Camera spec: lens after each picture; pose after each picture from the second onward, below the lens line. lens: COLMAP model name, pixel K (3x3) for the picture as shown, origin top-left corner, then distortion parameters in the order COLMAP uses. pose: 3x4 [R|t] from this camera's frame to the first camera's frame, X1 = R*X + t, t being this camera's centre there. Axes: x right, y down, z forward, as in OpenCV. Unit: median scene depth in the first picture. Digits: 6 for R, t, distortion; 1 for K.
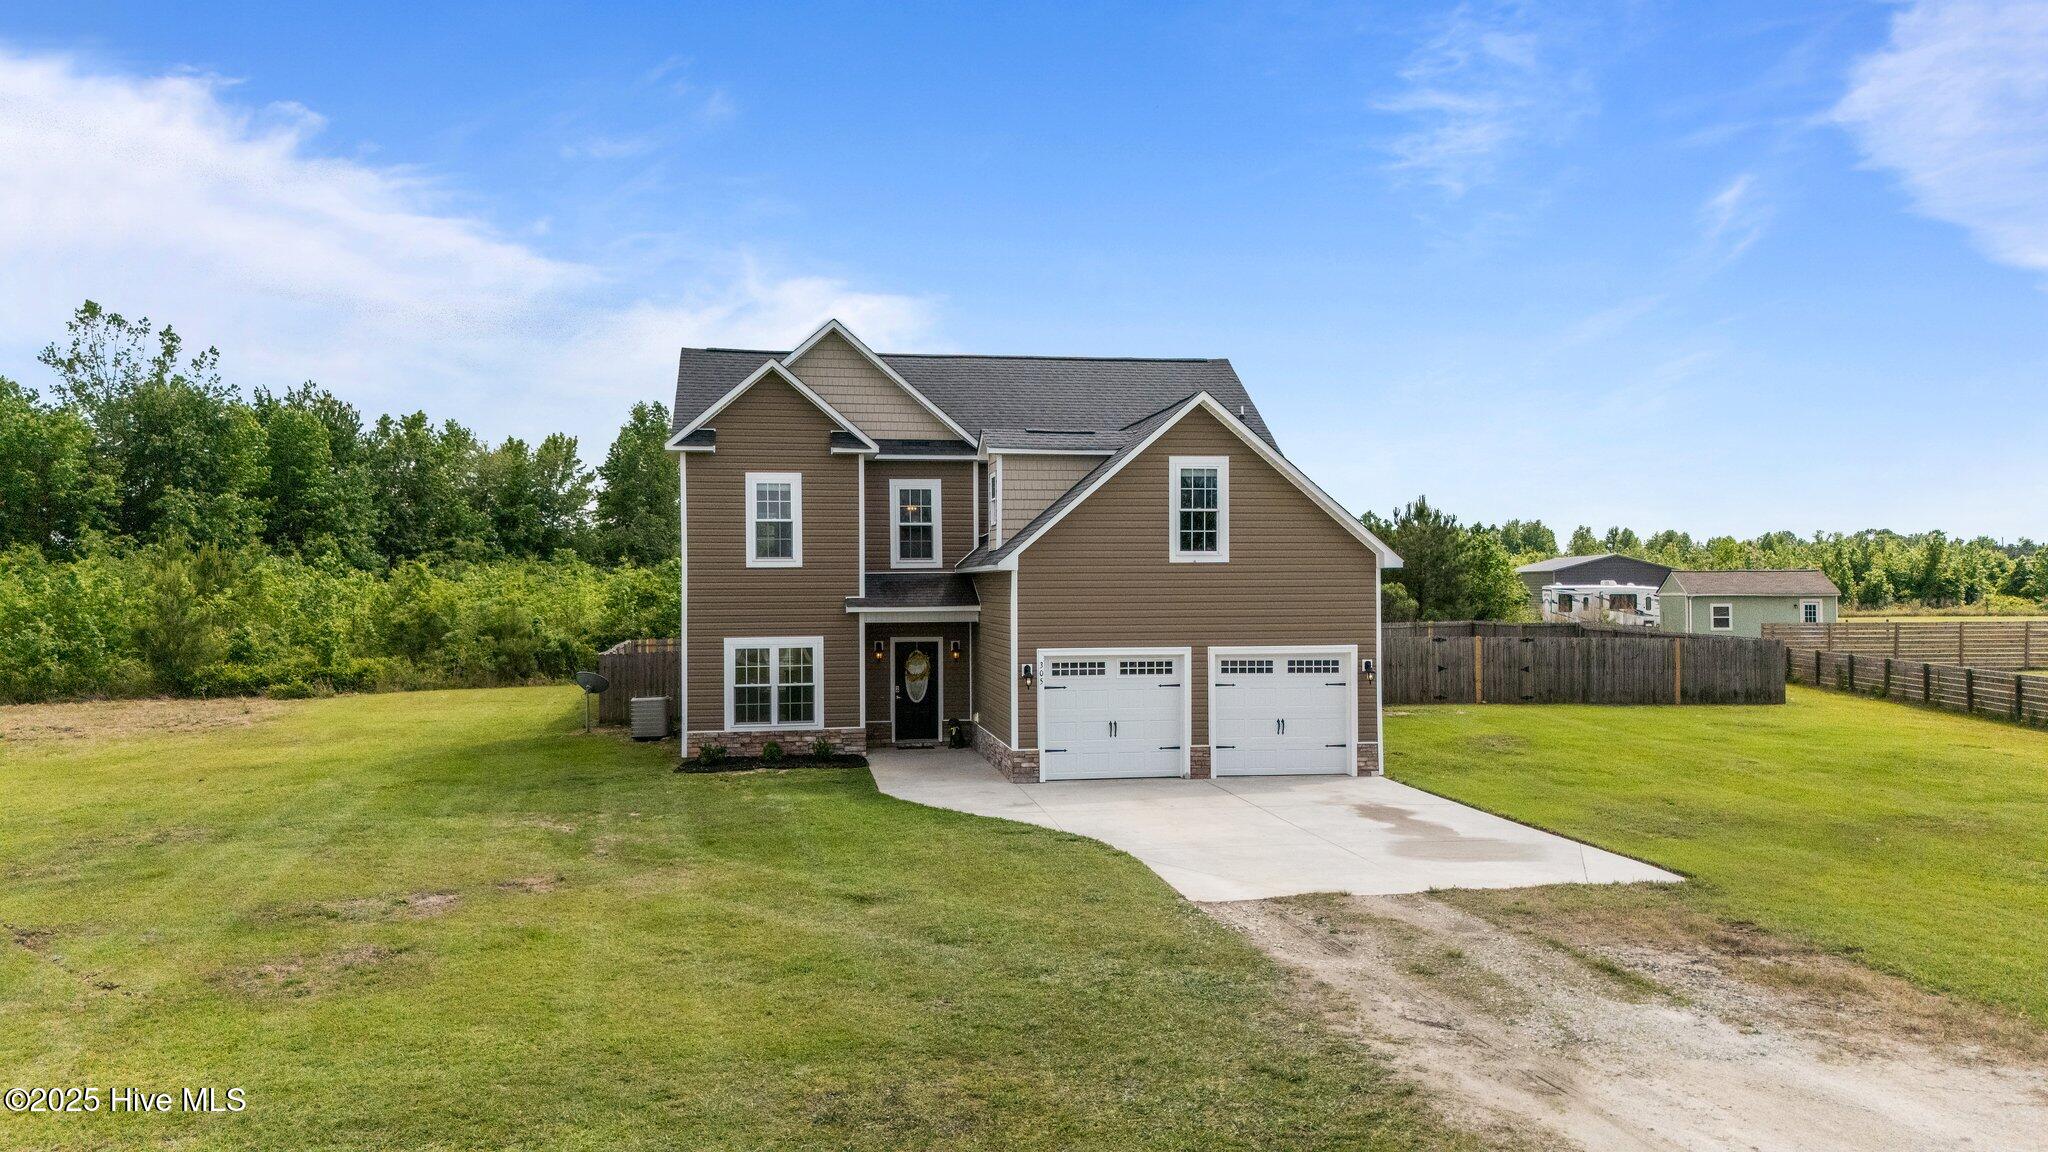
lens RADIAL K [[1521.5, 0, 1040.5], [0, 1521.5, 578.2], [0, 0, 1]] dist [0.079098, -0.101786]
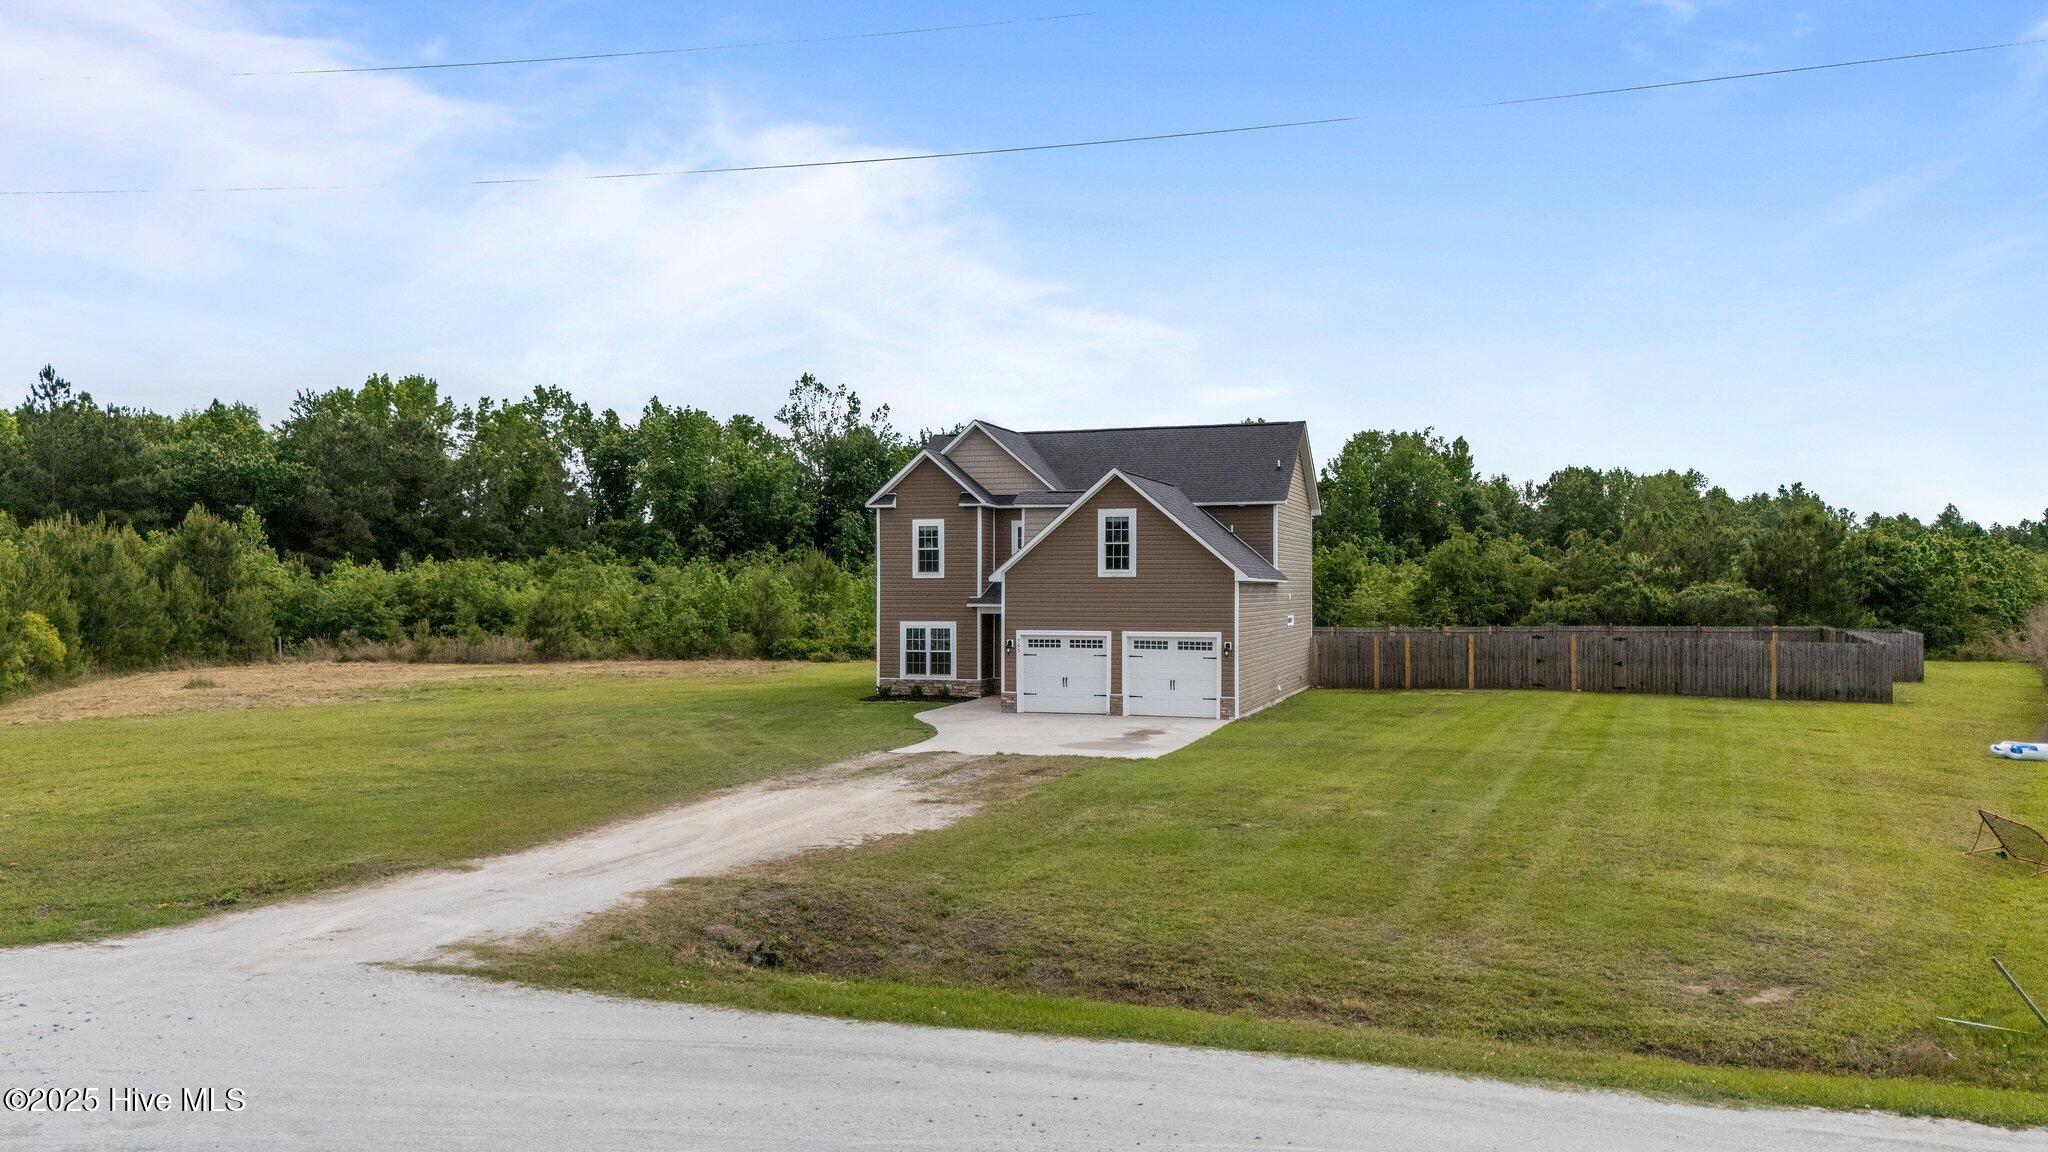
lens RADIAL K [[1521.5, 0, 1040.5], [0, 1521.5, 578.2], [0, 0, 1]] dist [0.079098, -0.101786]
pose [[0.889822, 0.004219, -0.456288, 0.461533], [-0.003765, 0.999991, 0.001903, -0.007246], [0.456292, 0.000025, 0.889830, -0.259872]]
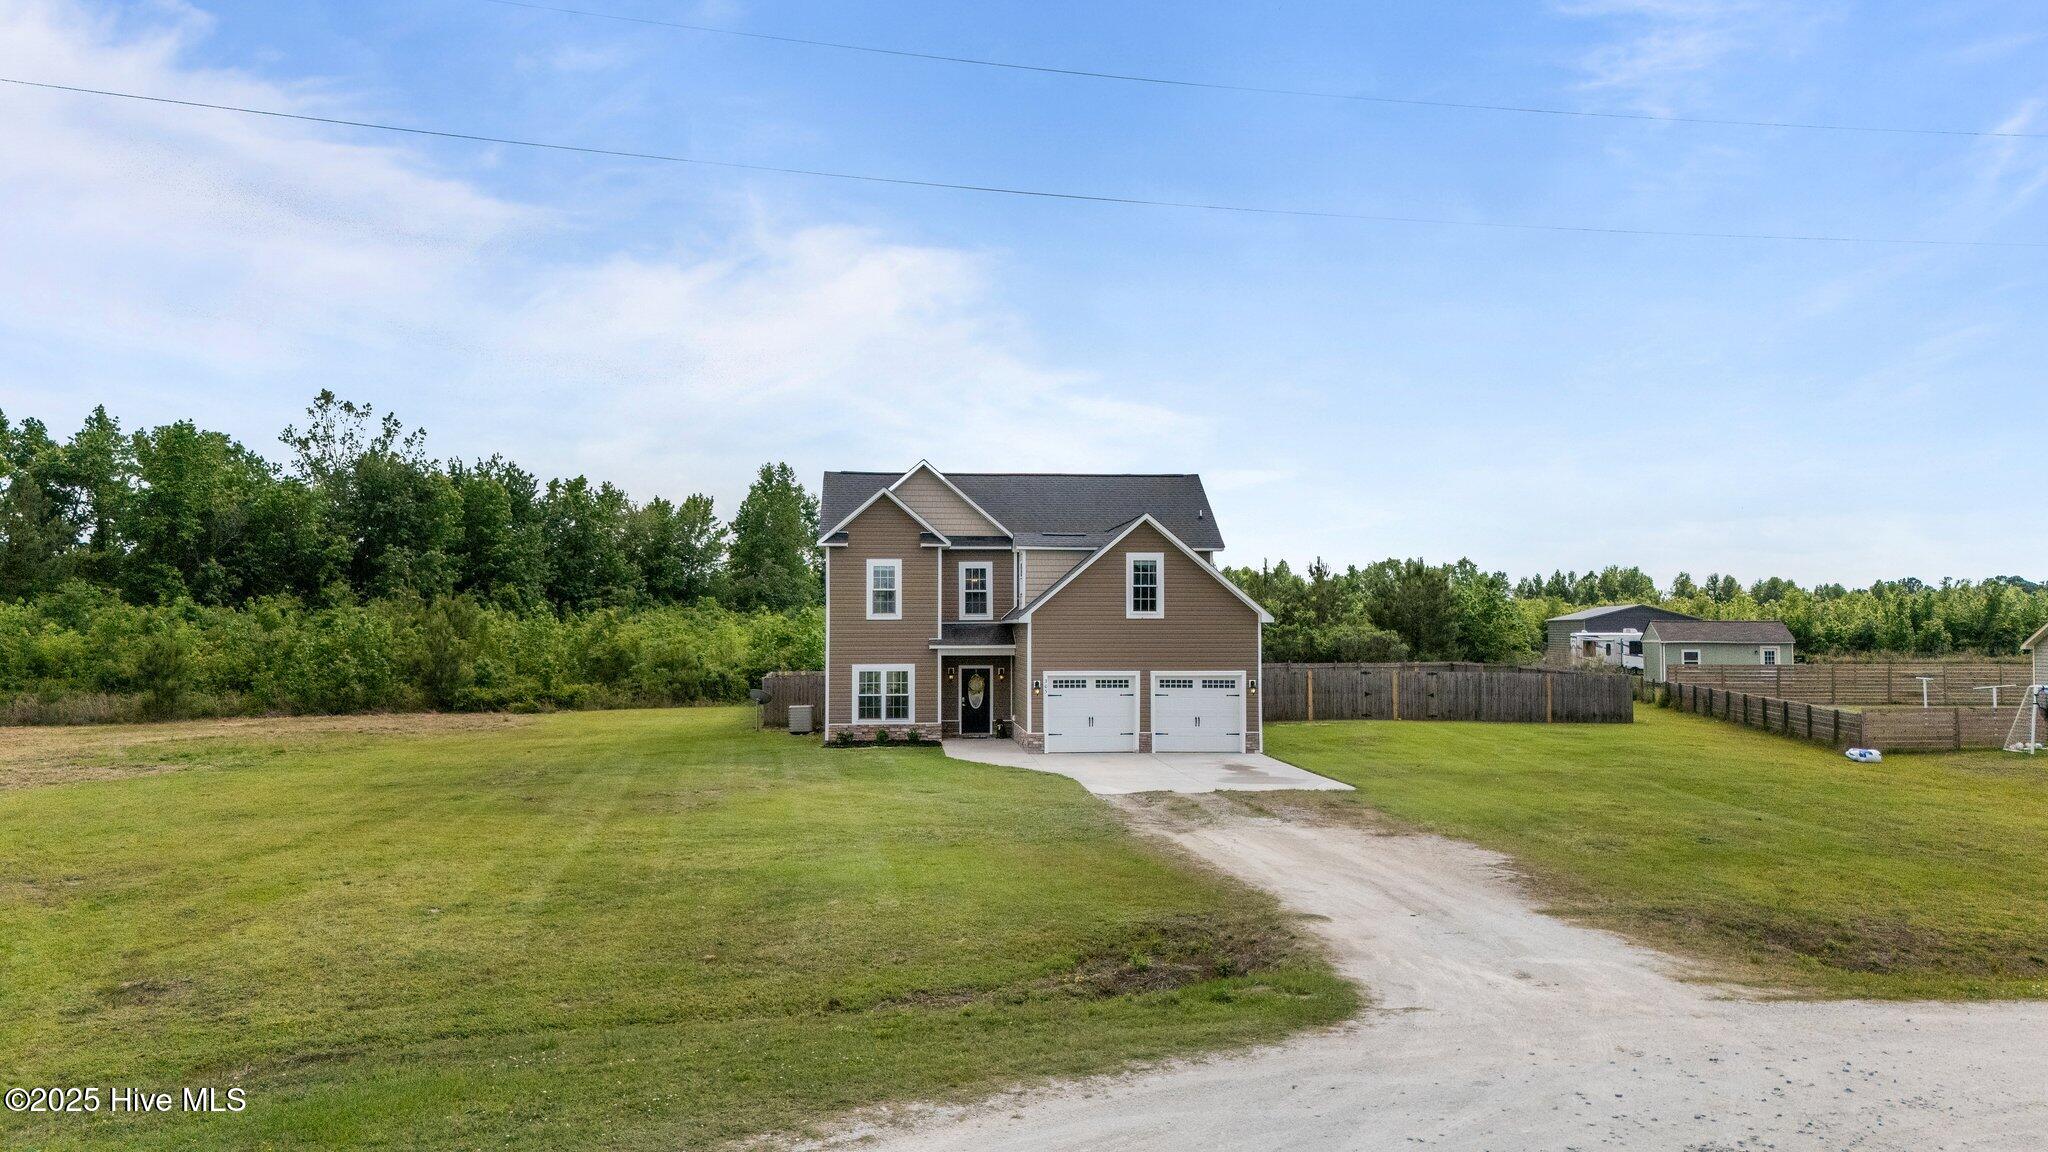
lens RADIAL K [[1521.5, 0, 1040.5], [0, 1521.5, 578.2], [0, 0, 1]] dist [0.079098, -0.101786]
pose [[0.997502, 0.002528, -0.070598, 0.066619], [-0.004536, 0.999589, -0.028299, -0.004206], [0.070498, 0.028548, 0.997103, -0.380996]]
